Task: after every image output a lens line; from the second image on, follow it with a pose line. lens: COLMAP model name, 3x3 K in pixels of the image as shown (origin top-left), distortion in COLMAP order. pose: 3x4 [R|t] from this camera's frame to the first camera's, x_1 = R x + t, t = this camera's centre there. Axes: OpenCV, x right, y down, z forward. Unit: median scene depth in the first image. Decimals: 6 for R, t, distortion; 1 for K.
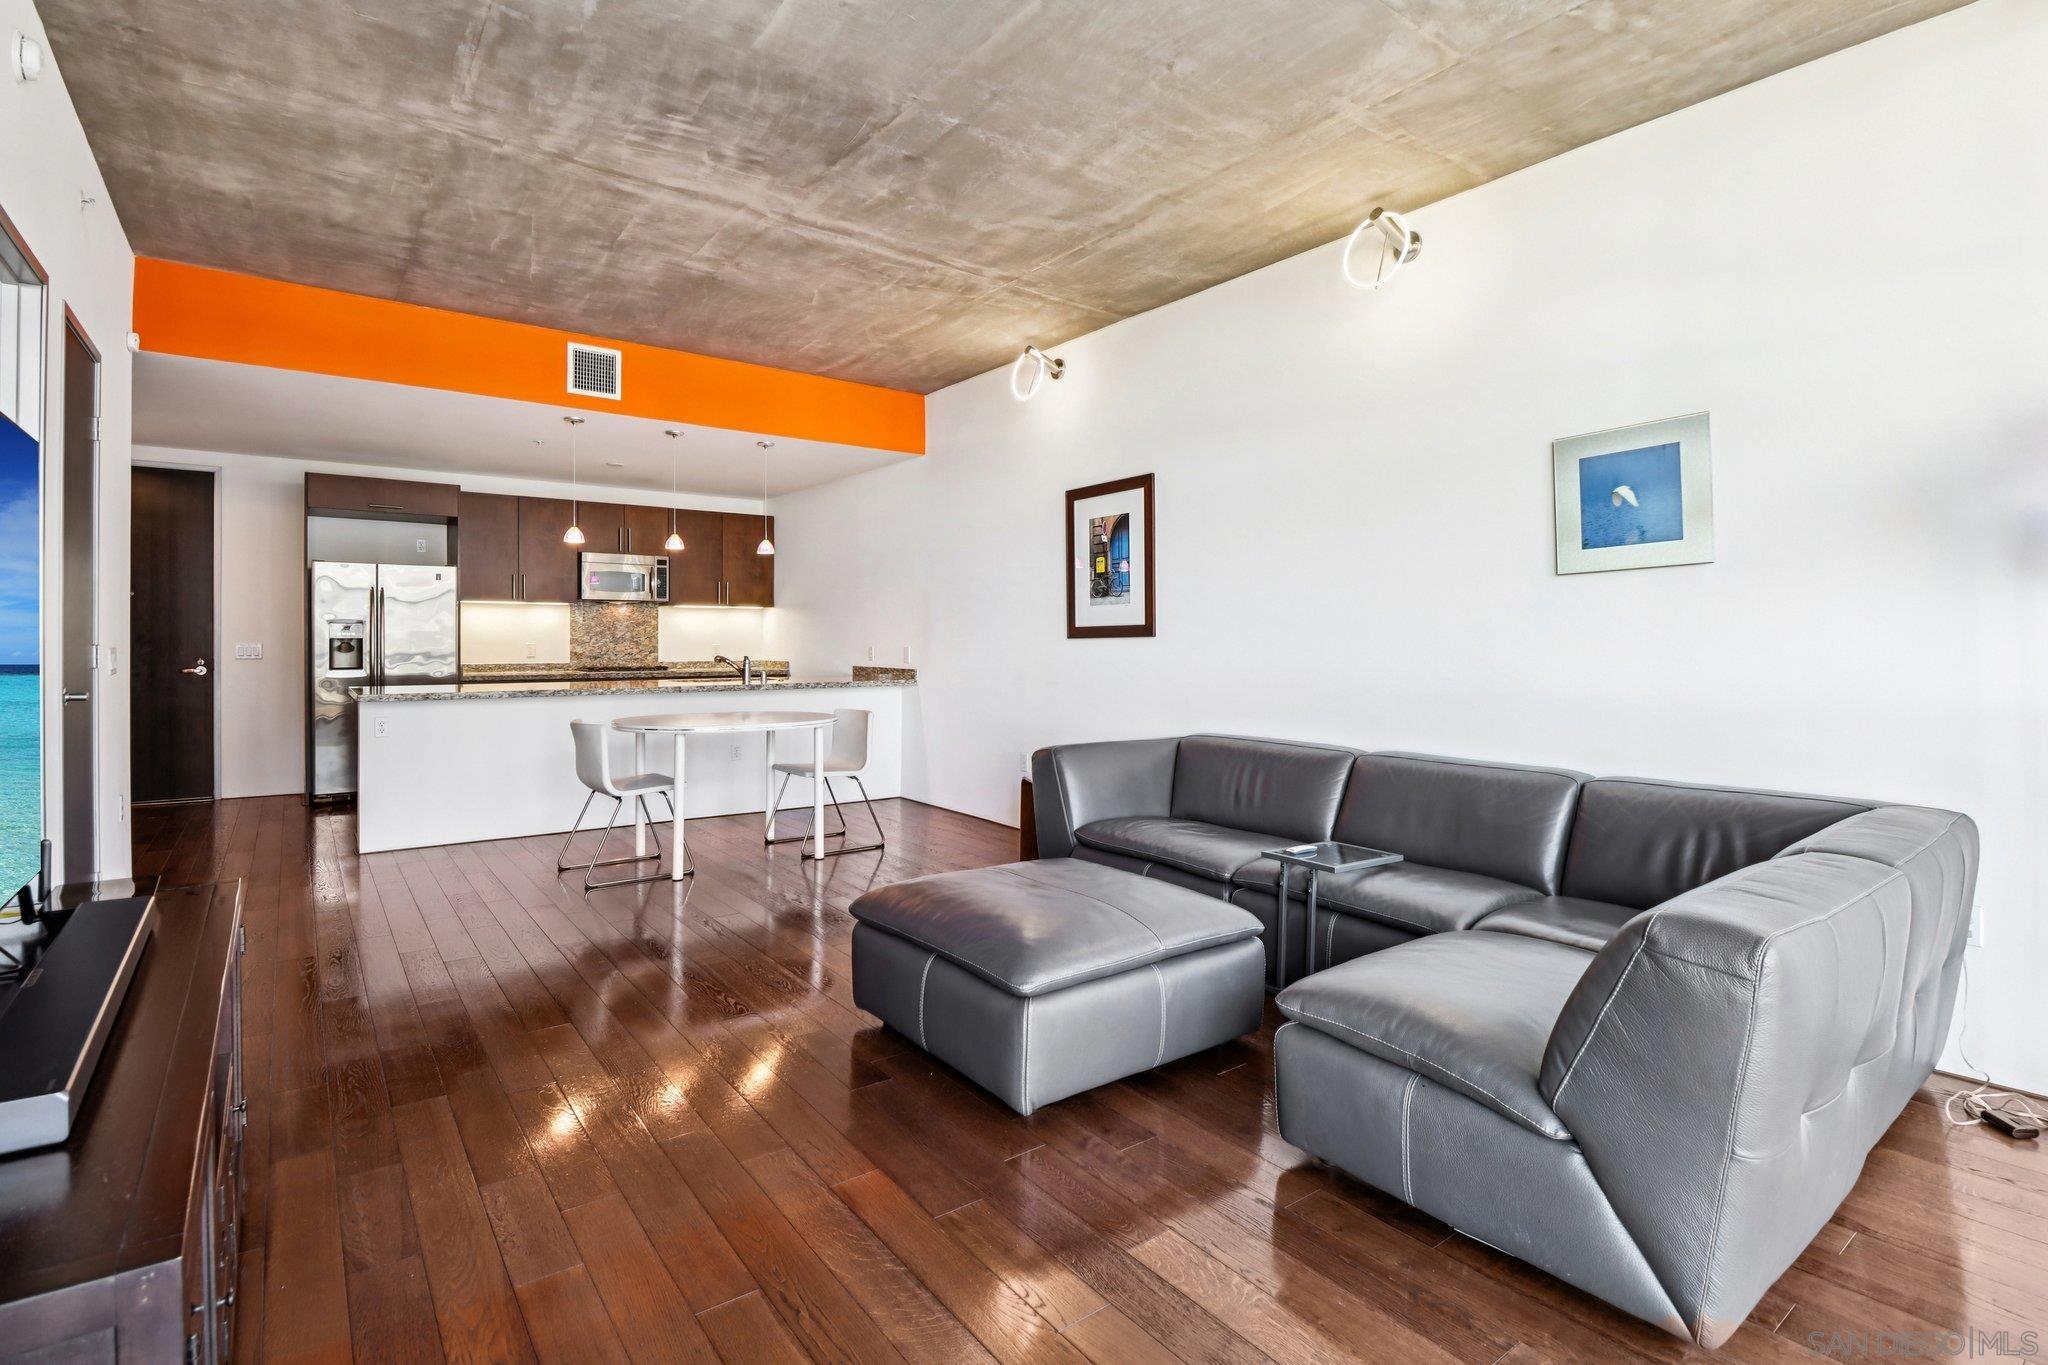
lens RADIAL K [[974.5, 0, 1043.6], [0, 974.5, 642.4], [0, 0, 1]] dist [0.001260, -0.012156]
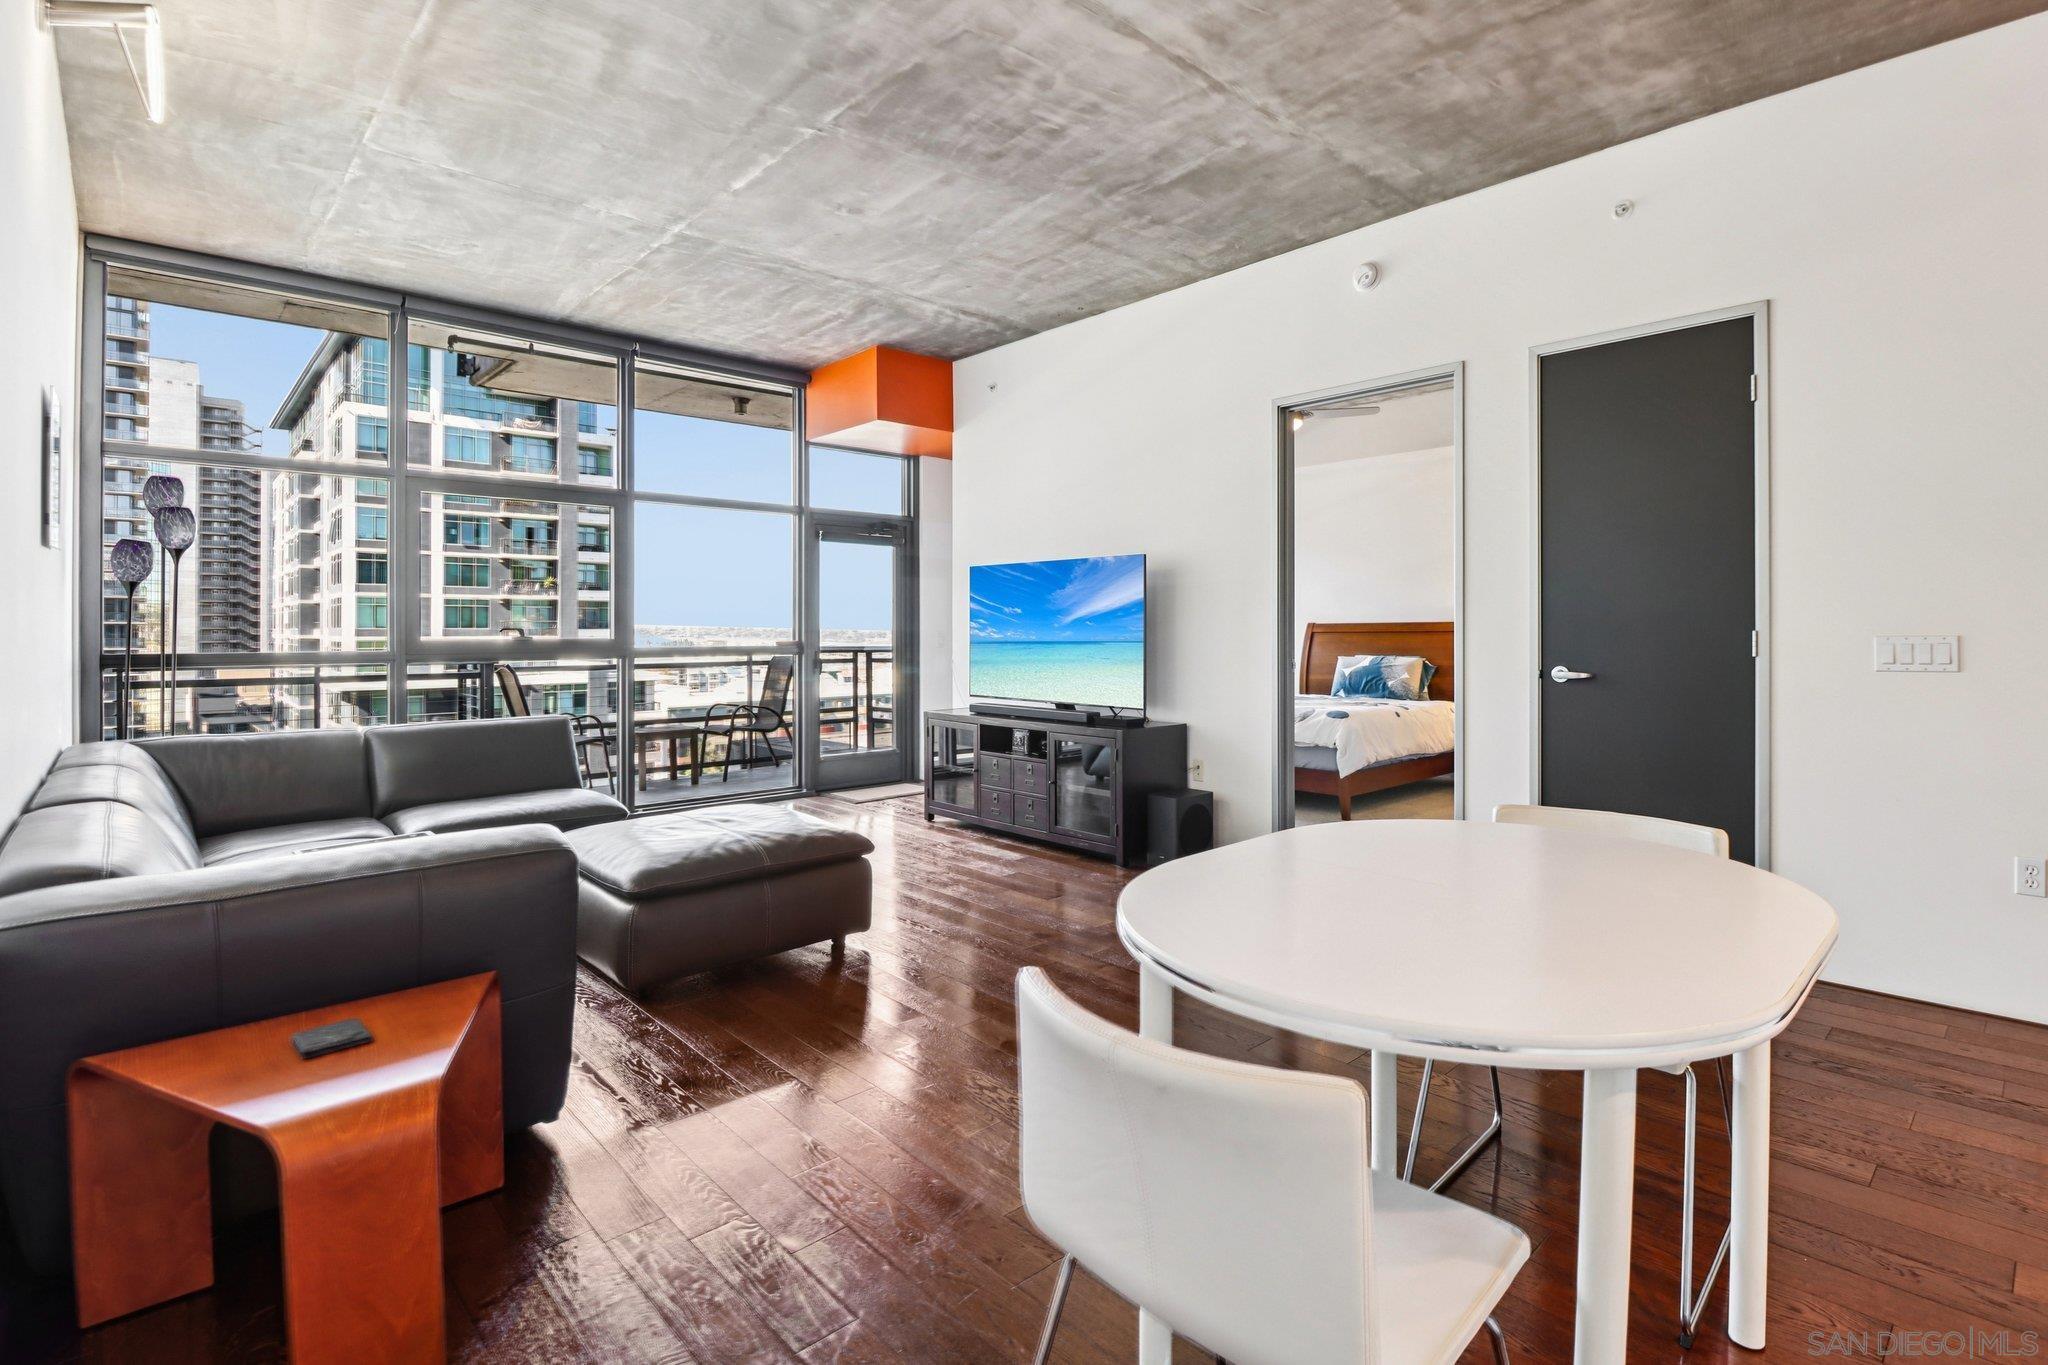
lens RADIAL K [[974.5, 0, 1035.4], [0, 974.5, 632.8], [0, 0, 1]] dist [0.001260, -0.012156]
pose [[-0.996435, -0.000541, -0.084365, -0.163404], [-0.001072, 0.999980, 0.006249, -0.000424], [0.084360, 0.006317, -0.996415, 1.230439]]
